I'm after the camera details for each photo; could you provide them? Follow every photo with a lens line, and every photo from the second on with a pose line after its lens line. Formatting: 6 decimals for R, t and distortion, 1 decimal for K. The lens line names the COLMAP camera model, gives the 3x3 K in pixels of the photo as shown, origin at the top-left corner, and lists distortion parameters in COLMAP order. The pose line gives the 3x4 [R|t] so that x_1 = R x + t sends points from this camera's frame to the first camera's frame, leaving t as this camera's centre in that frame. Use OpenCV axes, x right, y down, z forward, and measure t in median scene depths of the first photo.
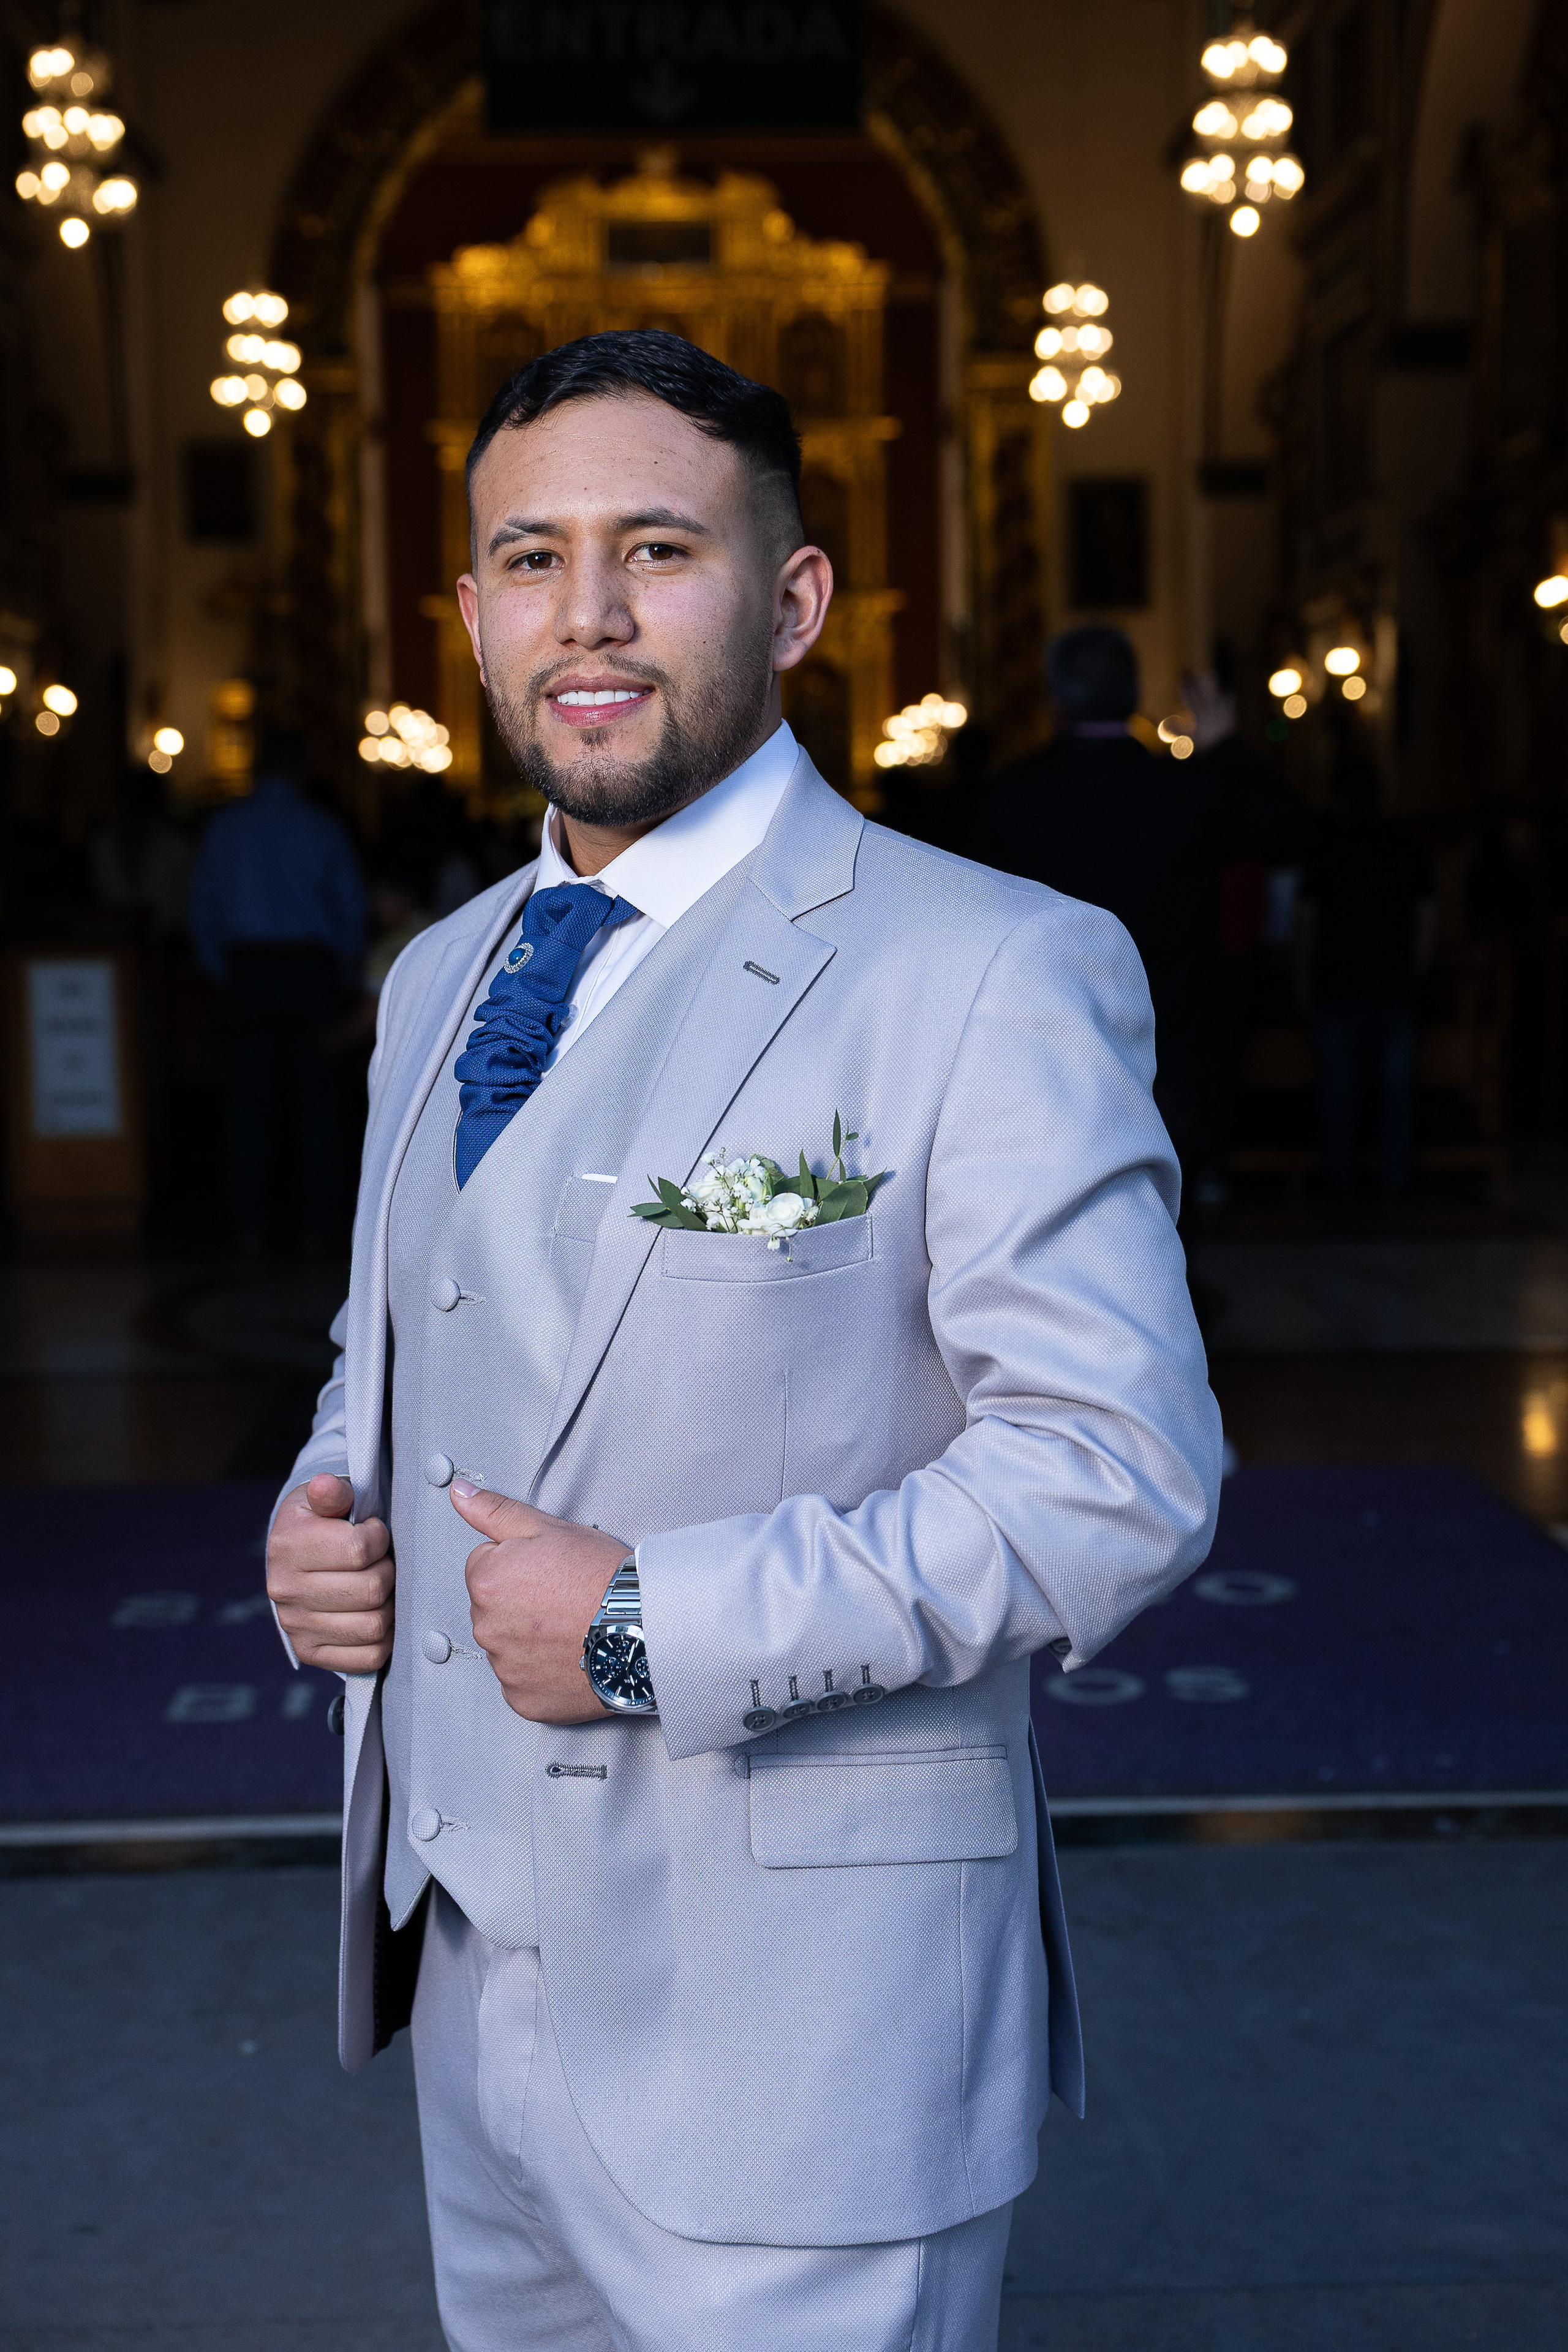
lens RADIAL K [[3226.2, 0, 774.9], [0, 3226.2, 1165.3], [0, 0, 1]] dist [0.079898, 0.000000]
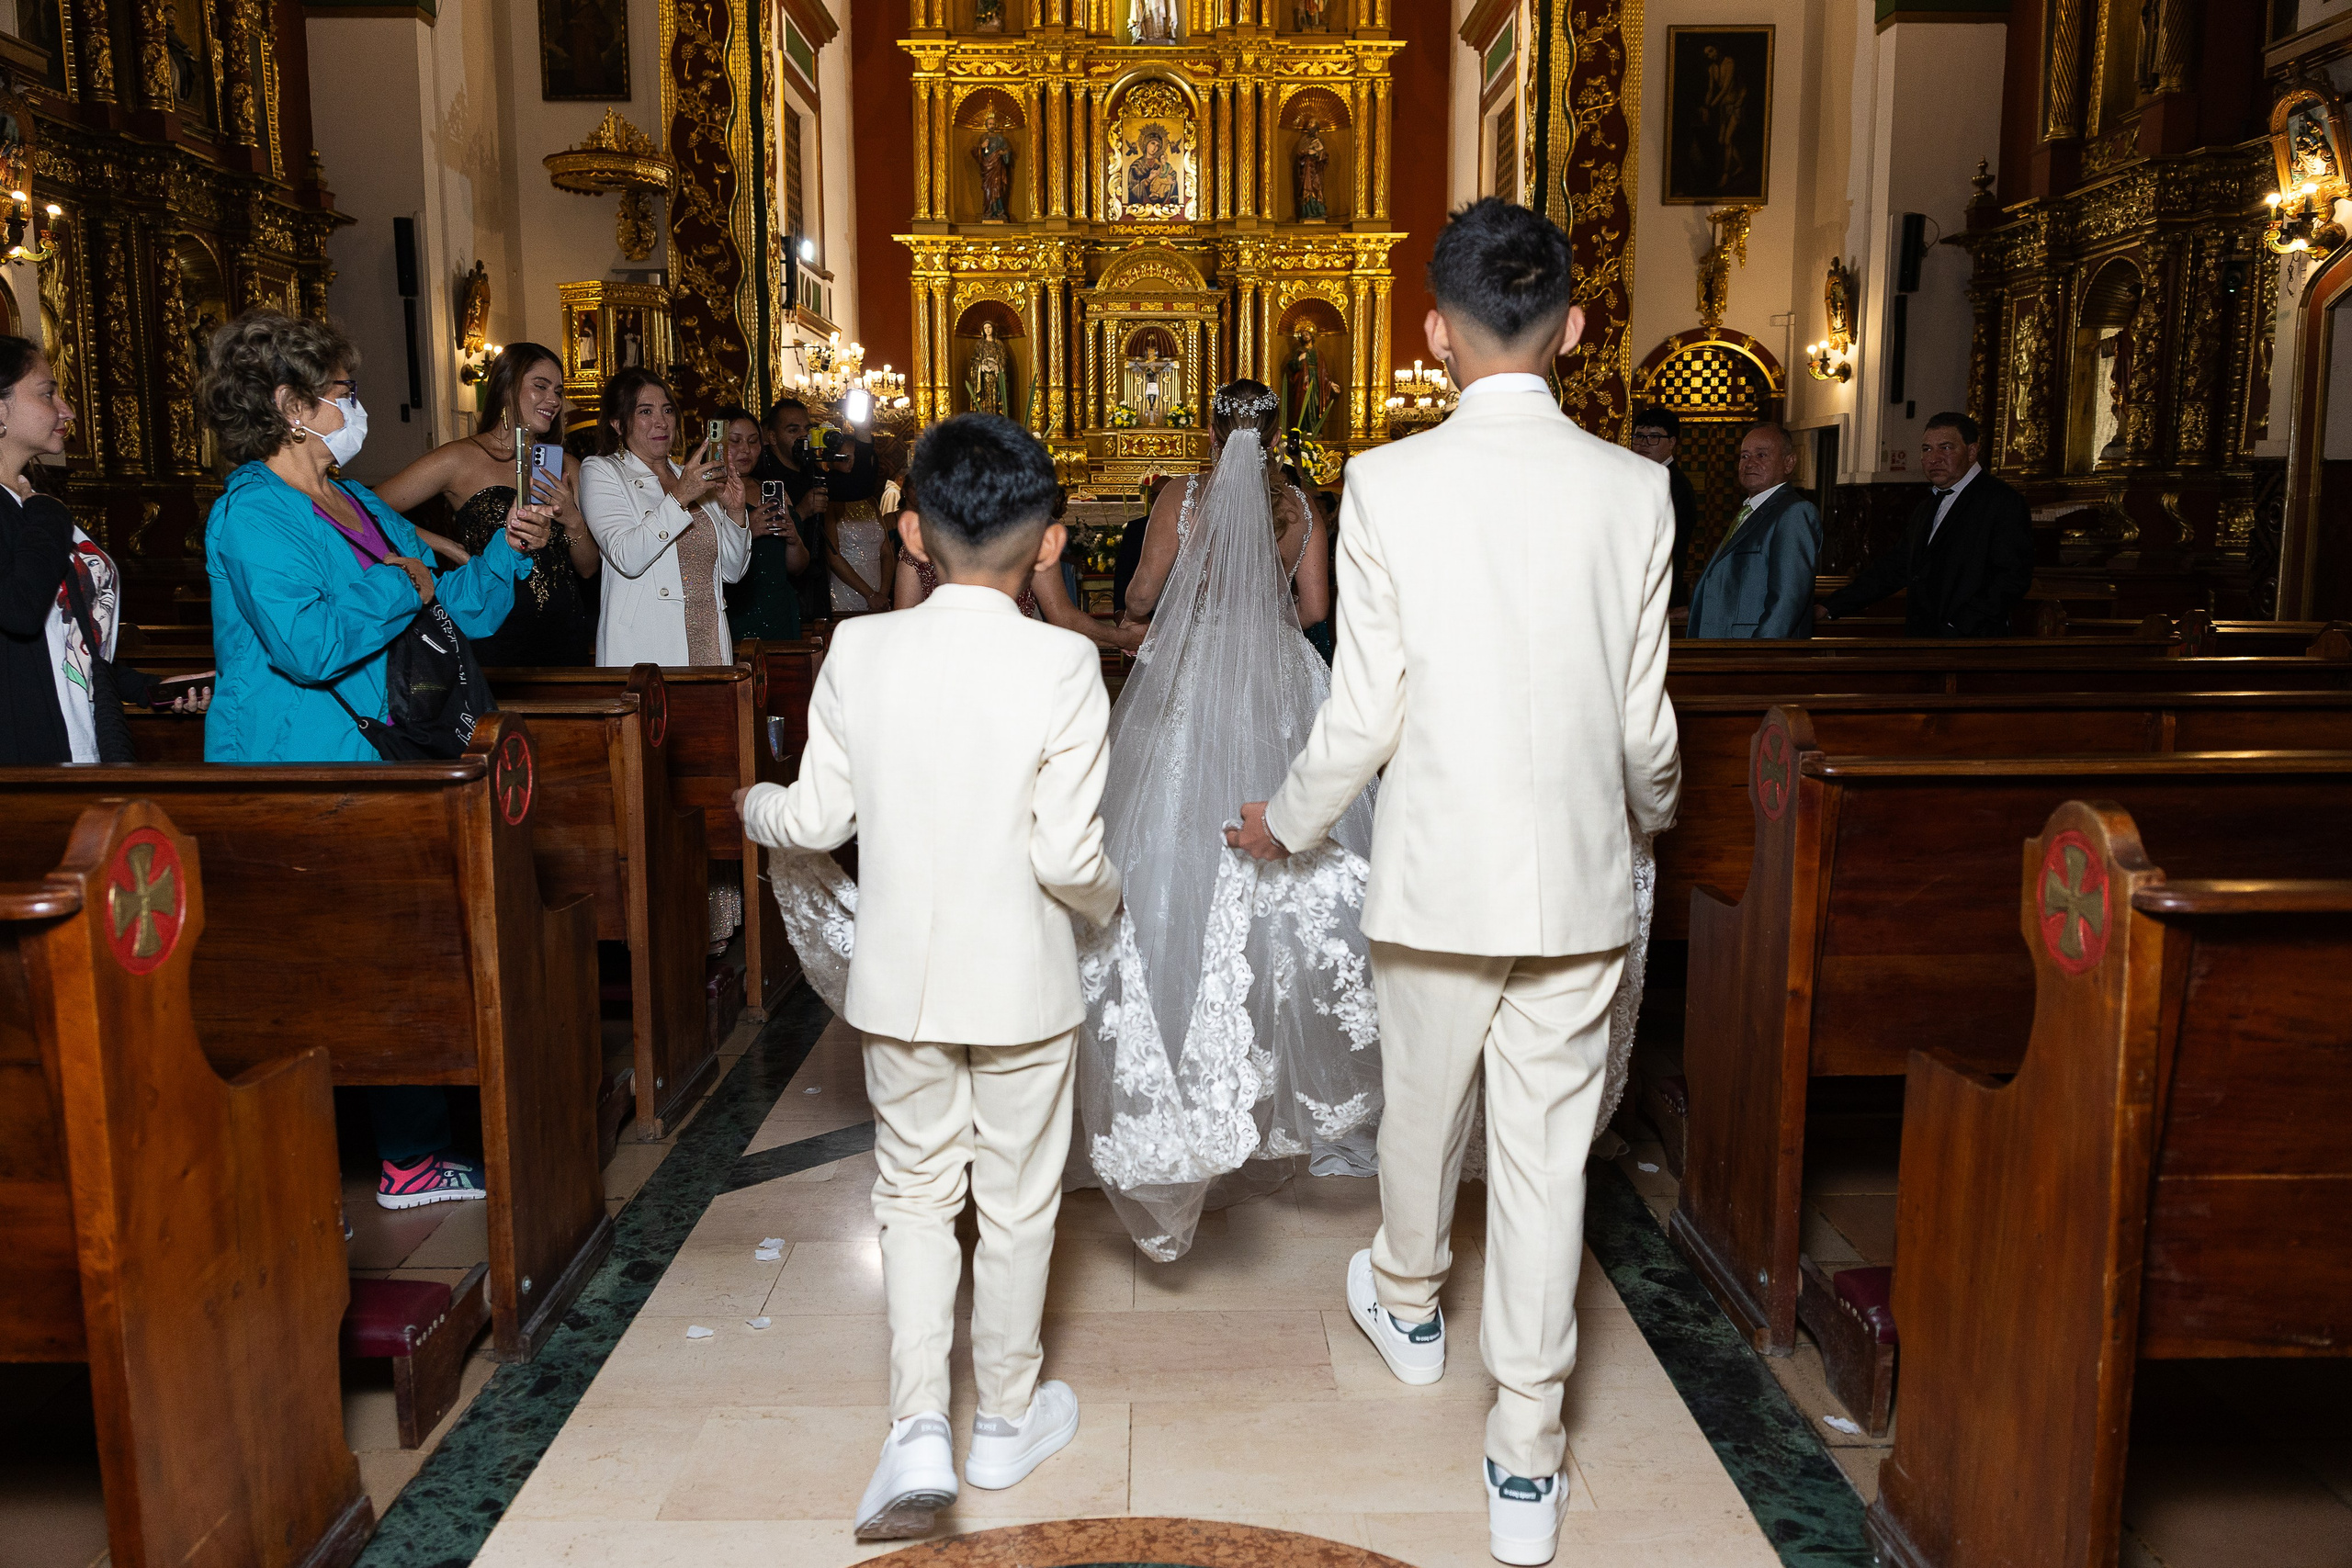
lens RADIAL K [[1865.7, 0, 1165.1], [0, 1865.7, 751.9], [0, 0, 1]] dist [0.049306, -0.023260]
pose [[0.999629, 0.013618, -0.023606, -0.021402], [-0.012927, 0.999490, 0.029213, -0.058737], [0.023992, -0.028897, 0.999294, 0.639866]]
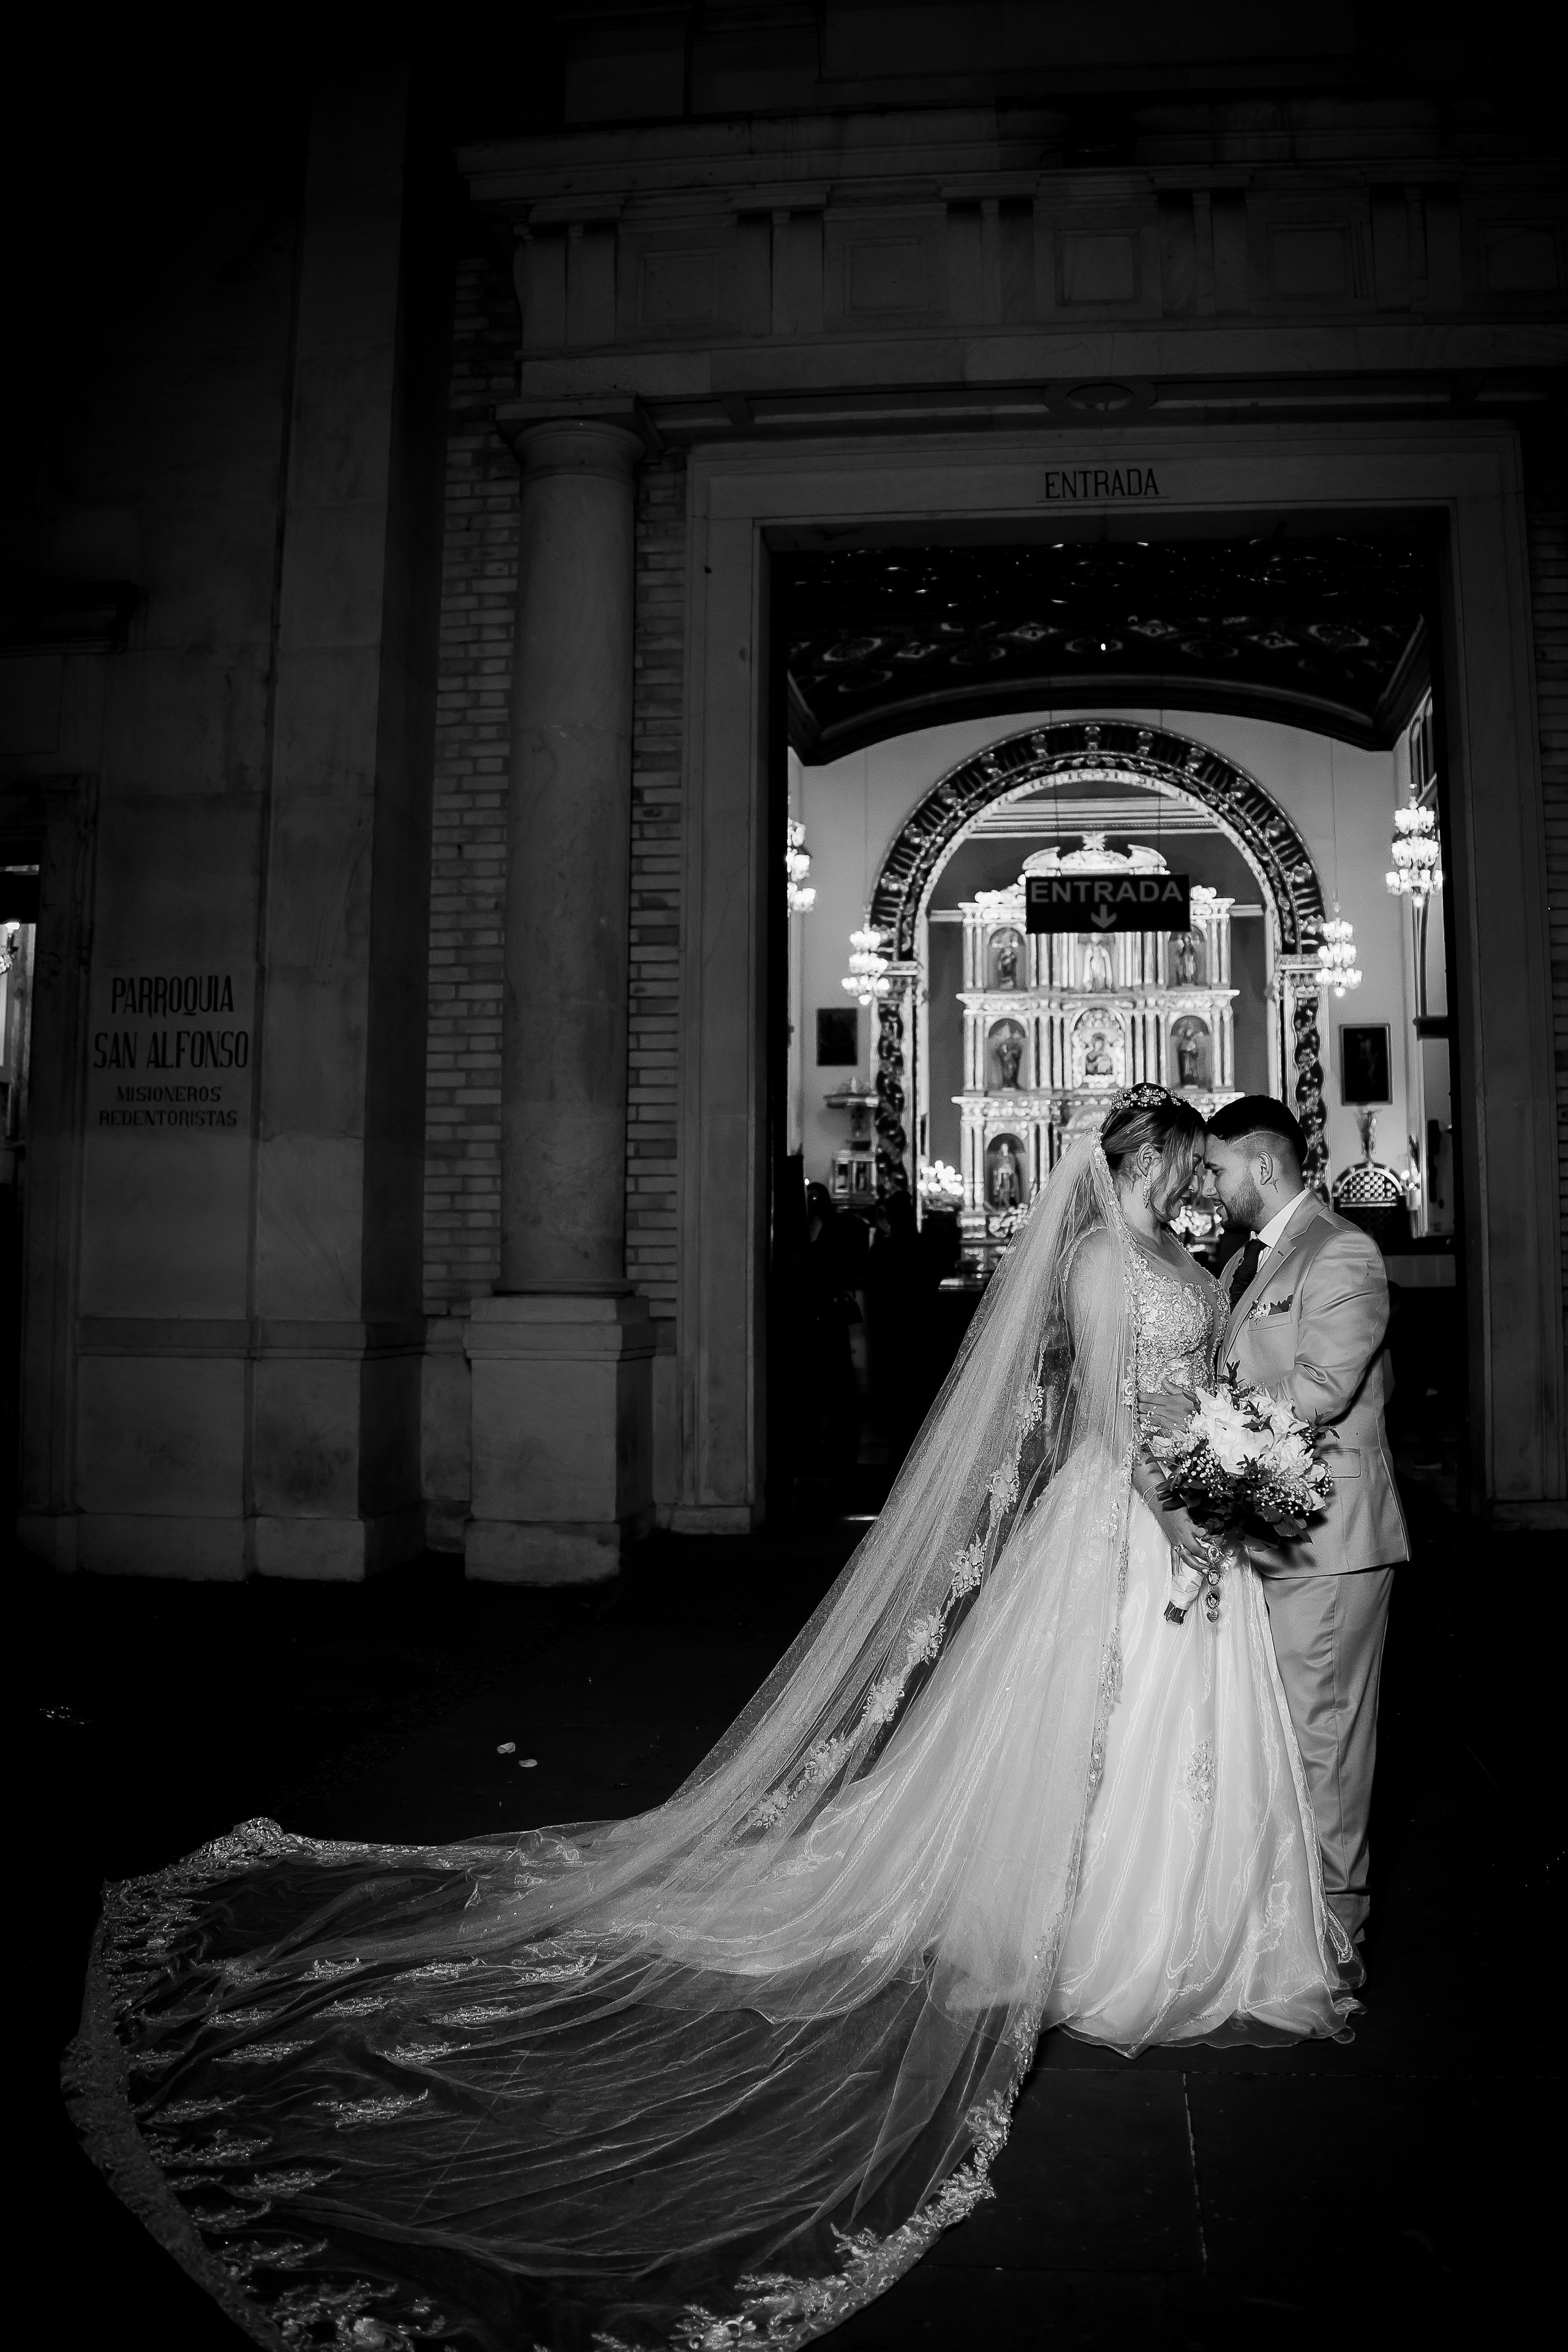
lens RADIAL K [[2272.8, 0, 856.5], [0, 2272.8, 1046.9], [0, 0, 1]] dist [-0.237524, 0.000000]
pose [[0.990357, -0.003577, -0.138491, 0.005062], [-0.022179, 0.982679, -0.183982, 0.020062], [0.136750, 0.185280, 0.973124, -0.187473]]
